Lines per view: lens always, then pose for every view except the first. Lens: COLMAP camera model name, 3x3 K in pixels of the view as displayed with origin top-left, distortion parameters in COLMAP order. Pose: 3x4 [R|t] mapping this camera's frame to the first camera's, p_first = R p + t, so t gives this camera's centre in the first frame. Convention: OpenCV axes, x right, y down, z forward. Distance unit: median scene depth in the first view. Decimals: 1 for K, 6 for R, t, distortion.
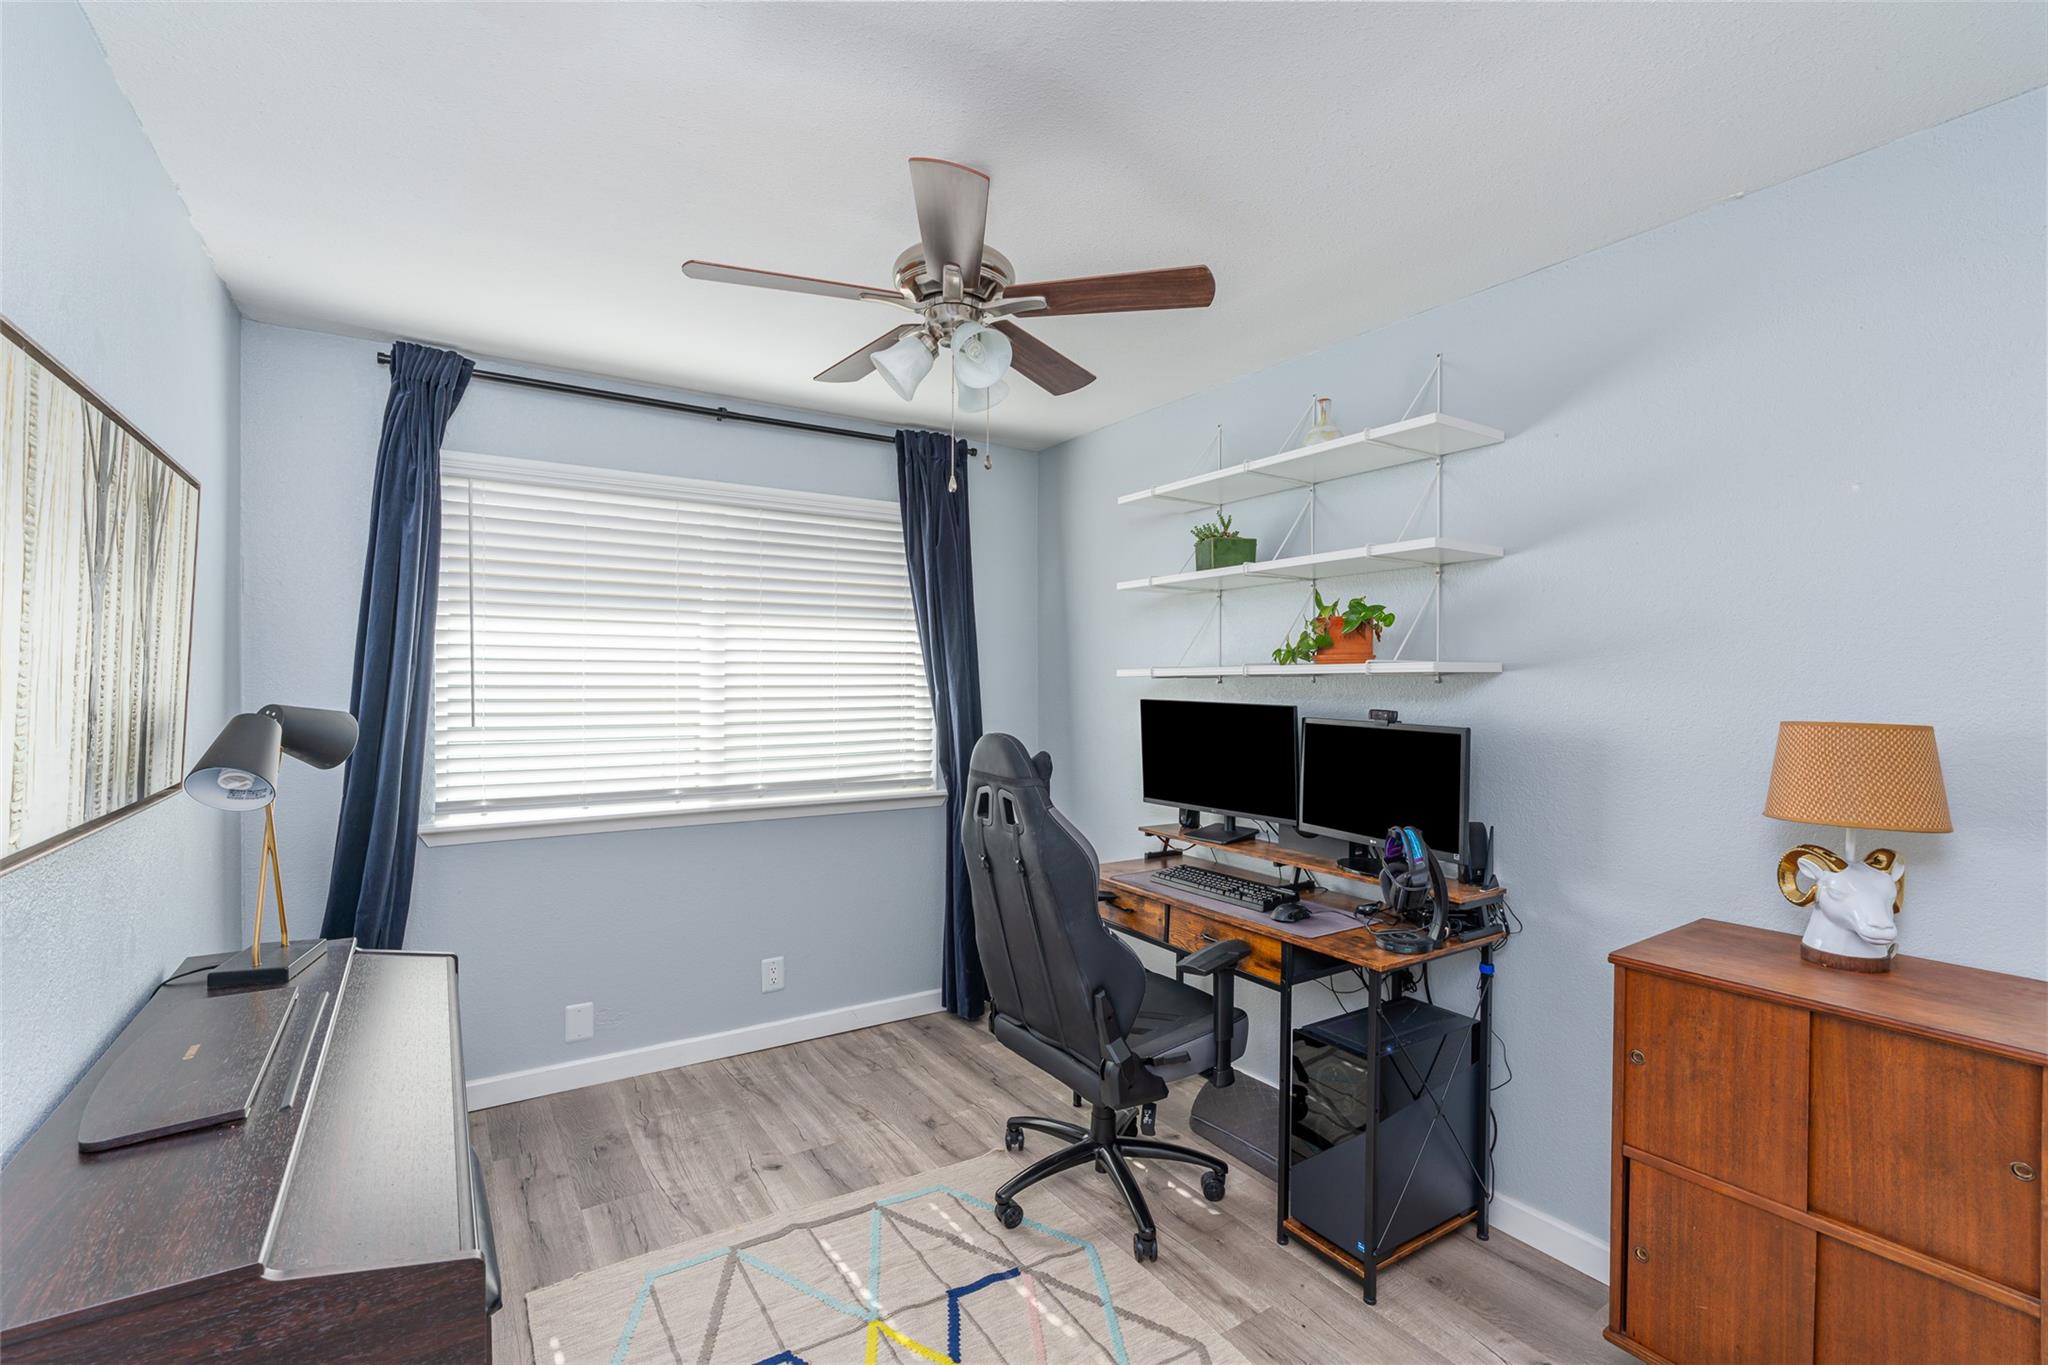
lens RADIAL K [[929.4, 0, 1024.0], [0, 929.4, 682.5], [0, 0, 1]] dist [-0.009591, -0.000229]
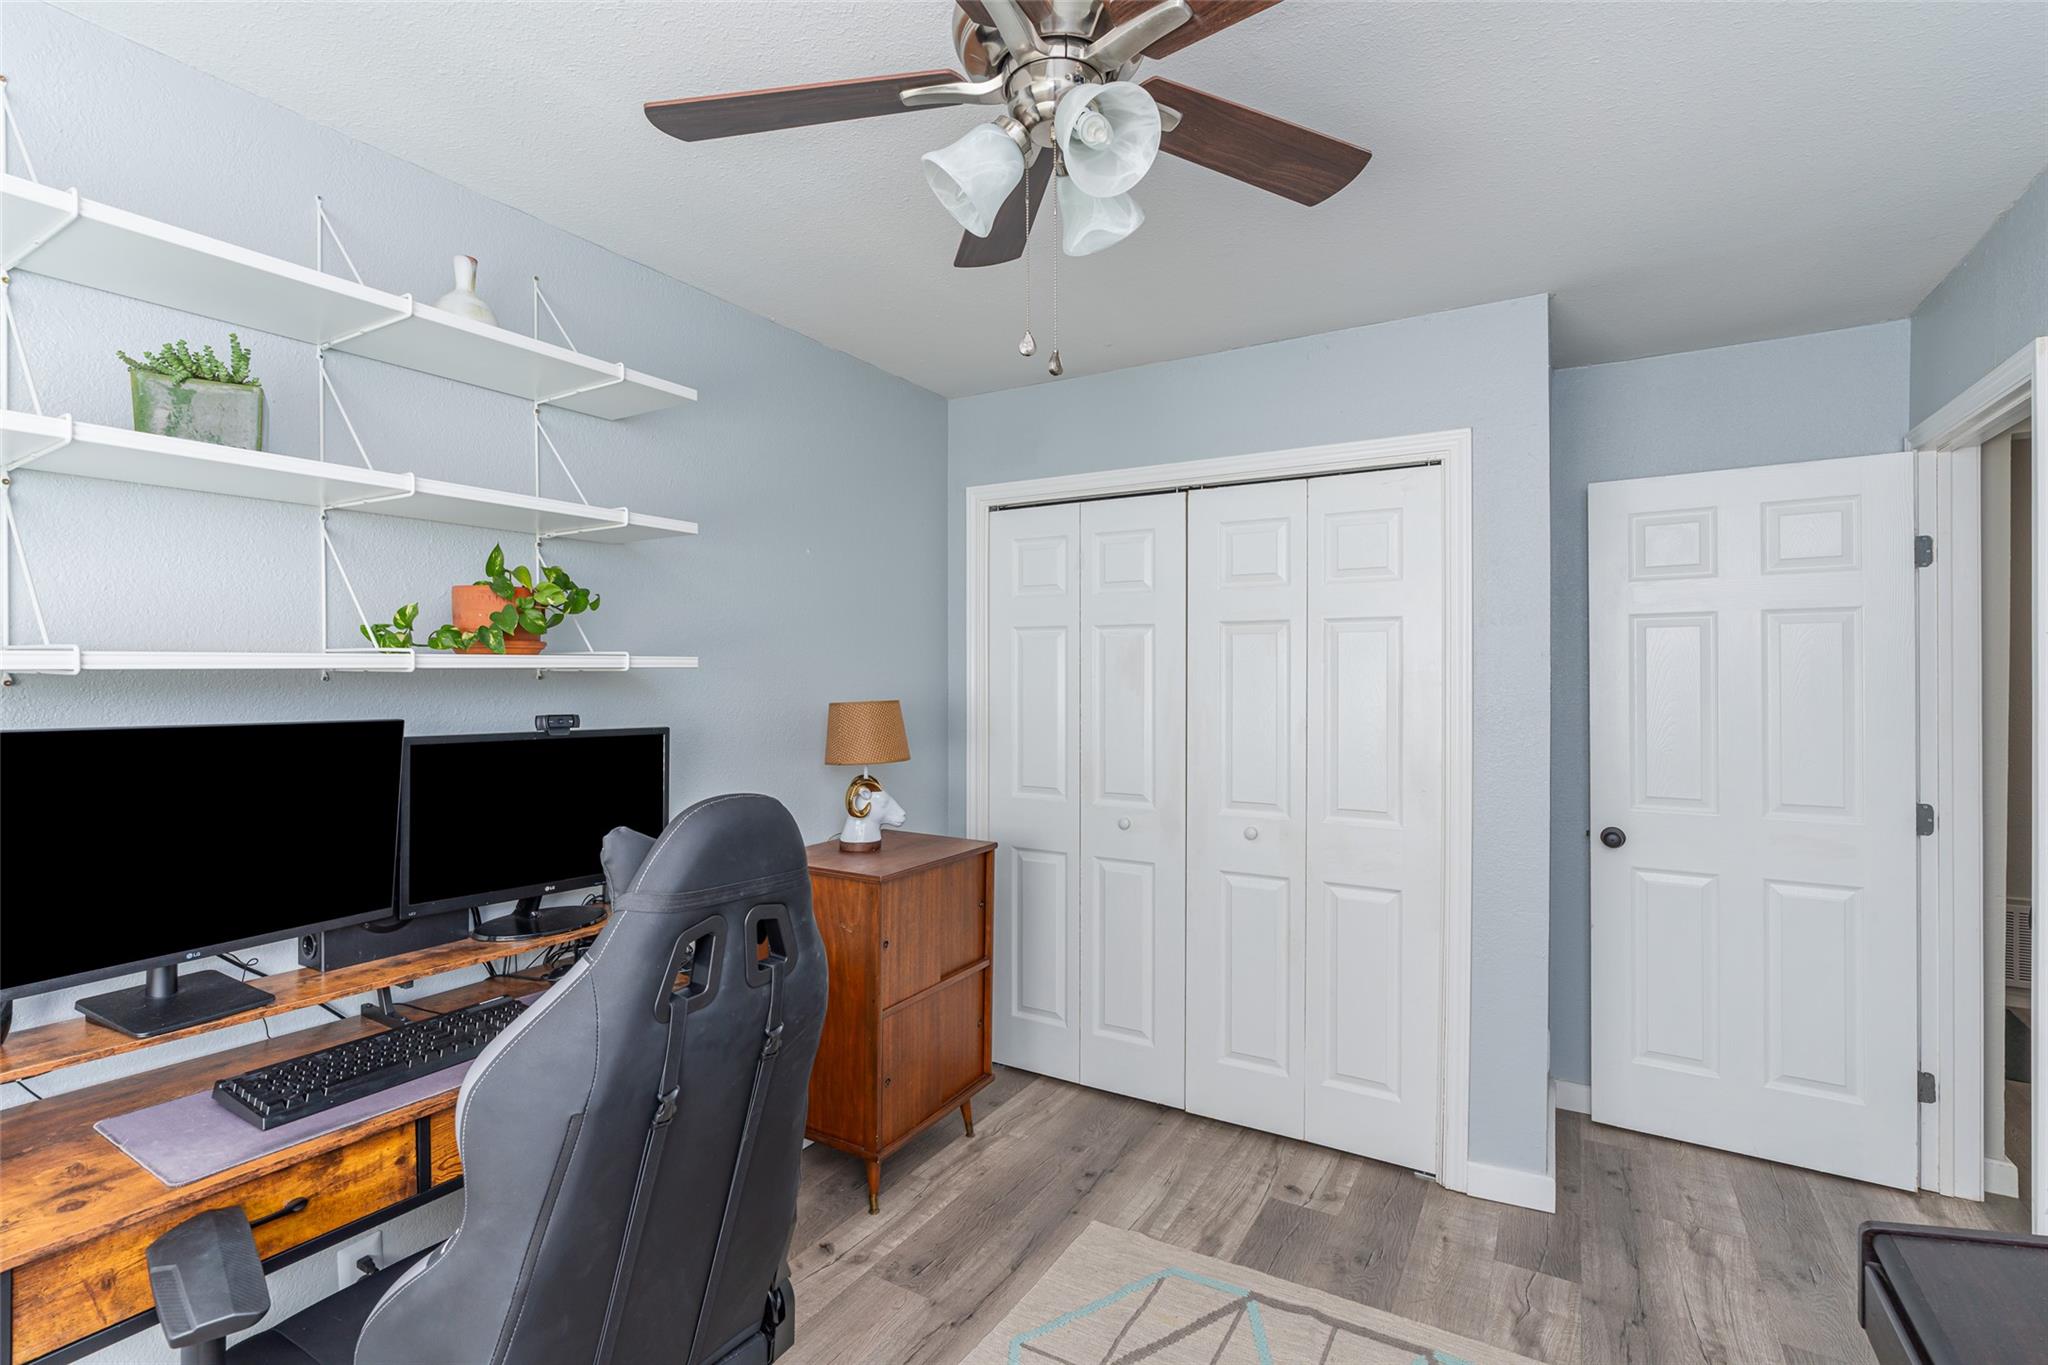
lens RADIAL K [[929.4, 0, 1024.0], [0, 929.4, 682.5], [0, 0, 1]] dist [-0.009591, -0.000229]
pose [[-0.453754, -0.022088, 0.890853, -0.441040], [-0.008100, 0.999754, 0.020662, -0.015002], [-0.891090, 0.002159, -0.453822, 0.920906]]
